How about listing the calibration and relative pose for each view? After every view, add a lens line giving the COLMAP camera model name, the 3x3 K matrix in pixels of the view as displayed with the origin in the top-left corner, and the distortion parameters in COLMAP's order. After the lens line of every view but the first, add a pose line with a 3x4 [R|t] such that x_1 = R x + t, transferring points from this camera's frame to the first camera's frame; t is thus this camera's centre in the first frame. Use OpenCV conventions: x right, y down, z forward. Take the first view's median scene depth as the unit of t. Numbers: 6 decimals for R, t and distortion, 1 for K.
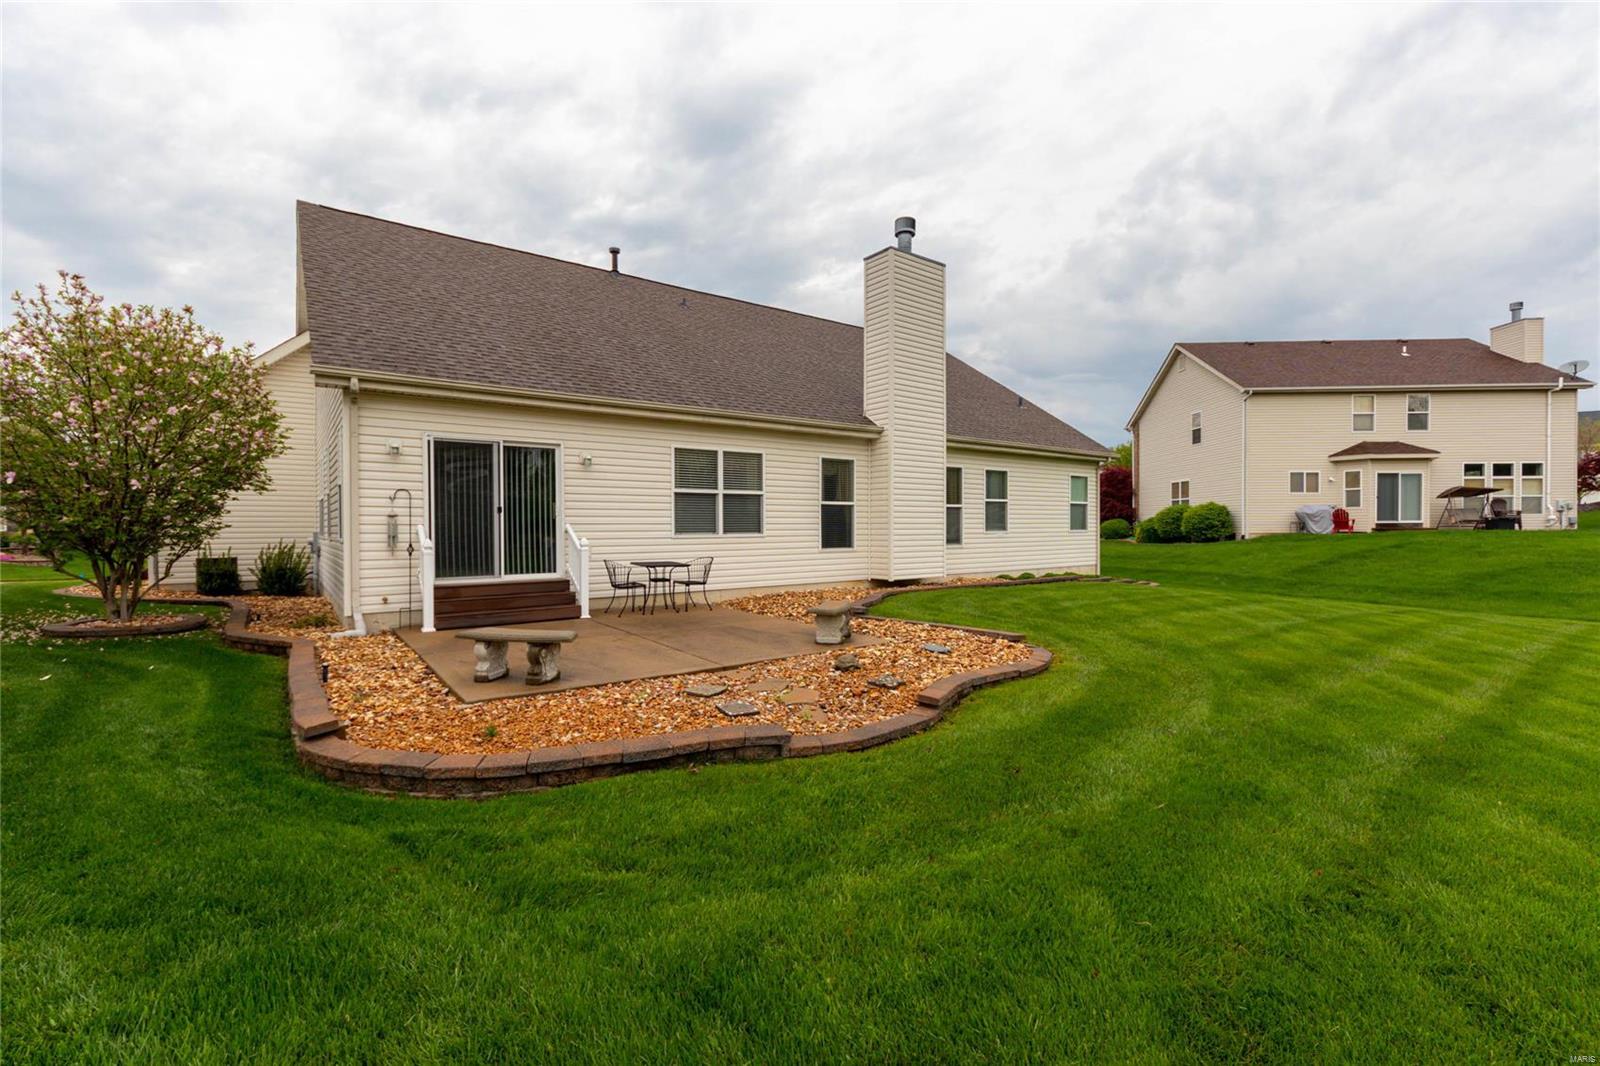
lens RADIAL K [[694.8, 0, 806.8], [0, 694.8, 503.1], [0, 0, 1]] dist [0.010353, -0.000049]
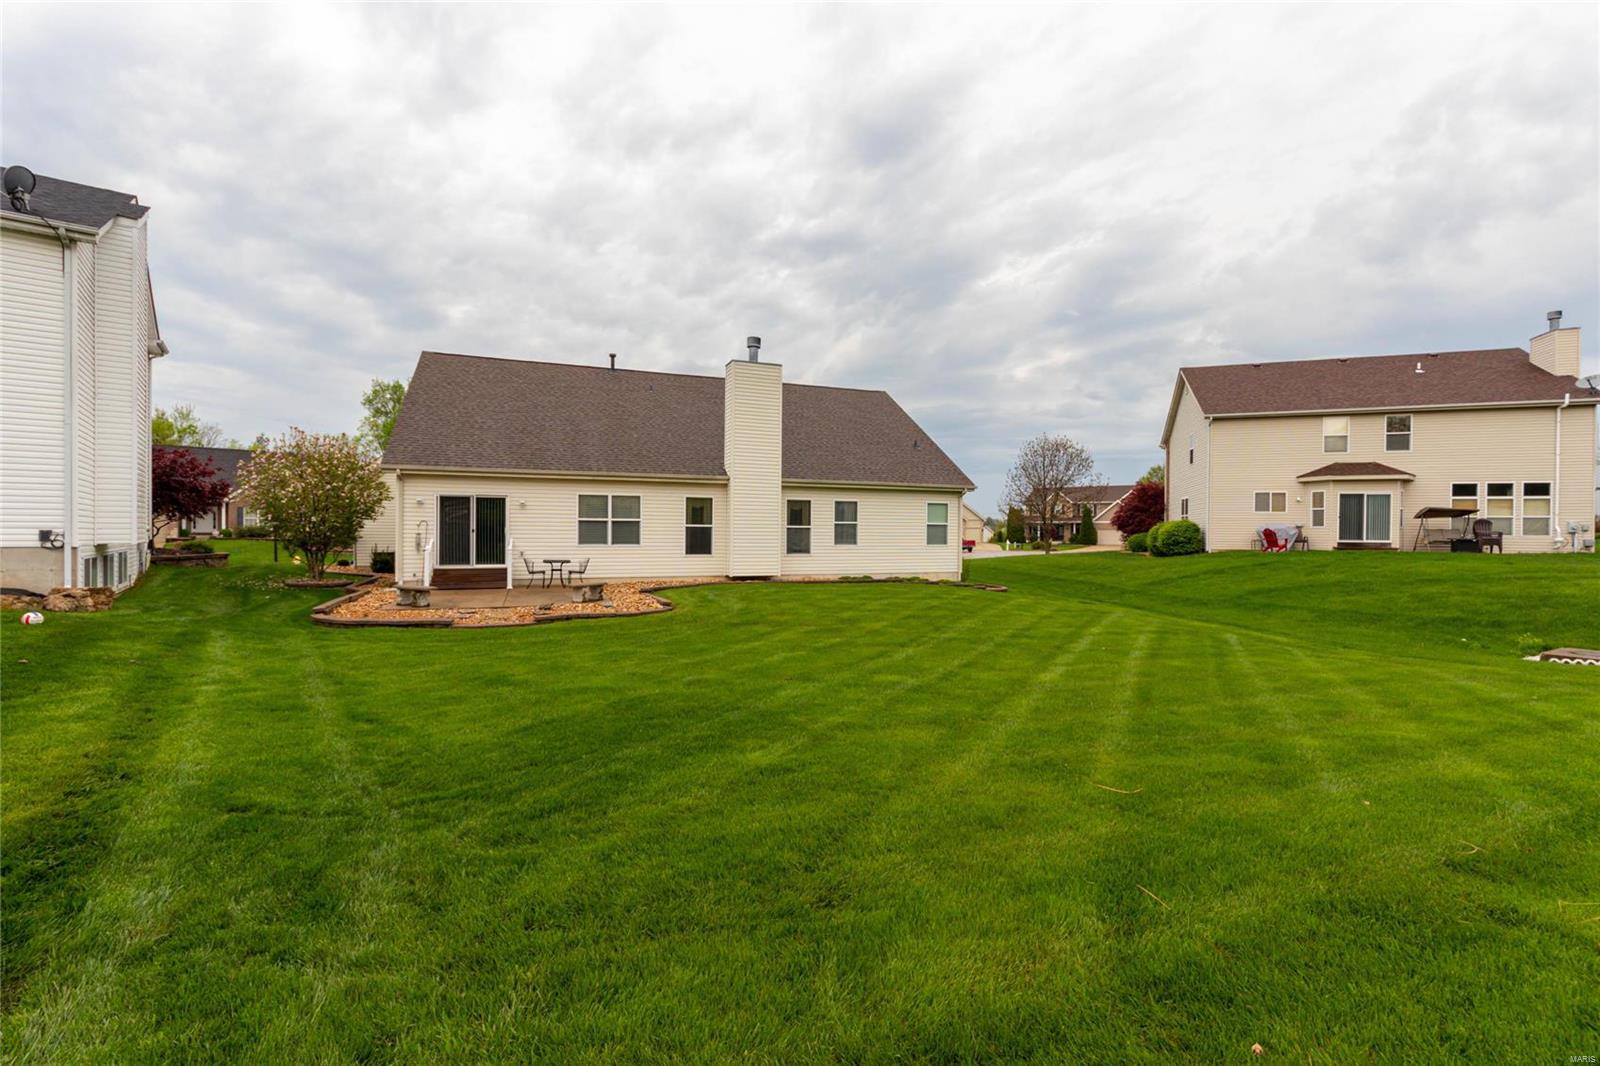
lens RADIAL K [[682.6, 0, 800.0], [0, 682.6, 533.0], [0, 0, 1]] dist [0.022146, -0.000294]
pose [[0.962876, 0.015828, -0.269481, 0.323665], [-0.004948, 0.999147, 0.041004, -0.022920], [0.269900, -0.038149, 0.962132, -0.200822]]
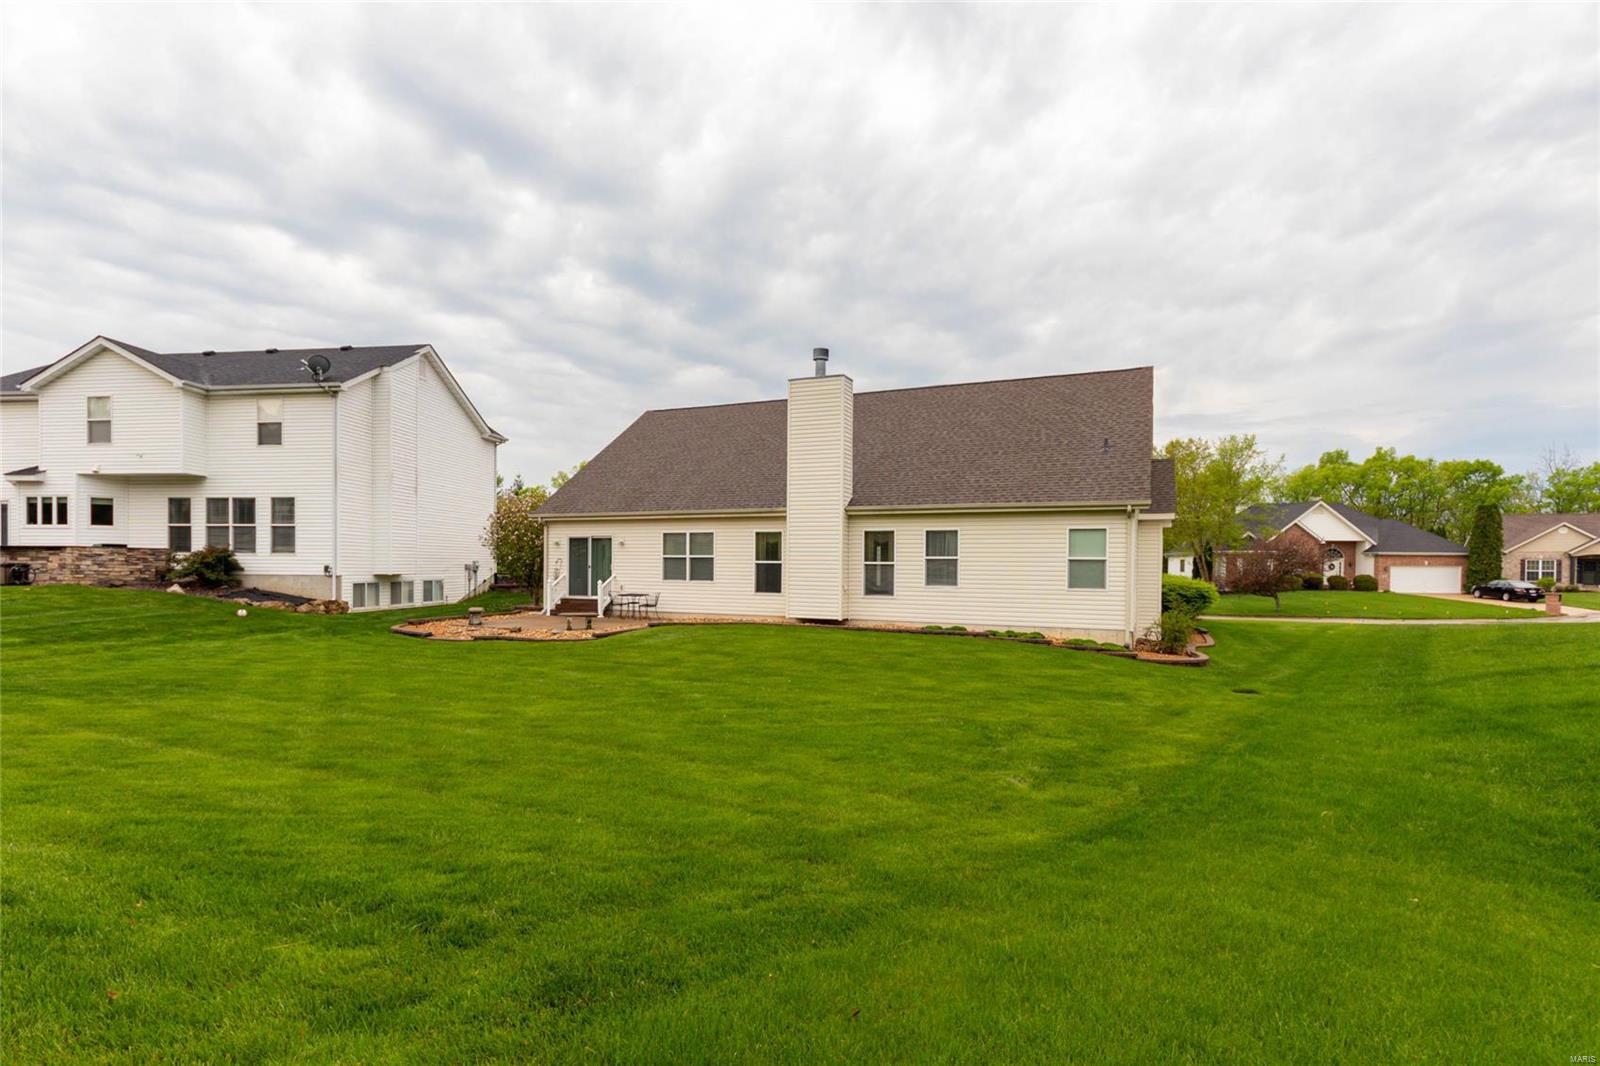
lens RADIAL K [[809.3, 0, 807.3], [0, 809.3, 562.1], [0, 0, 1]] dist [0.002301, 0.000872]
pose [[0.498181, 0.011569, -0.866996, 0.744458], [0.020117, 0.999488, 0.024896, -0.019371], [0.866840, -0.029844, 0.497693, 0.106592]]
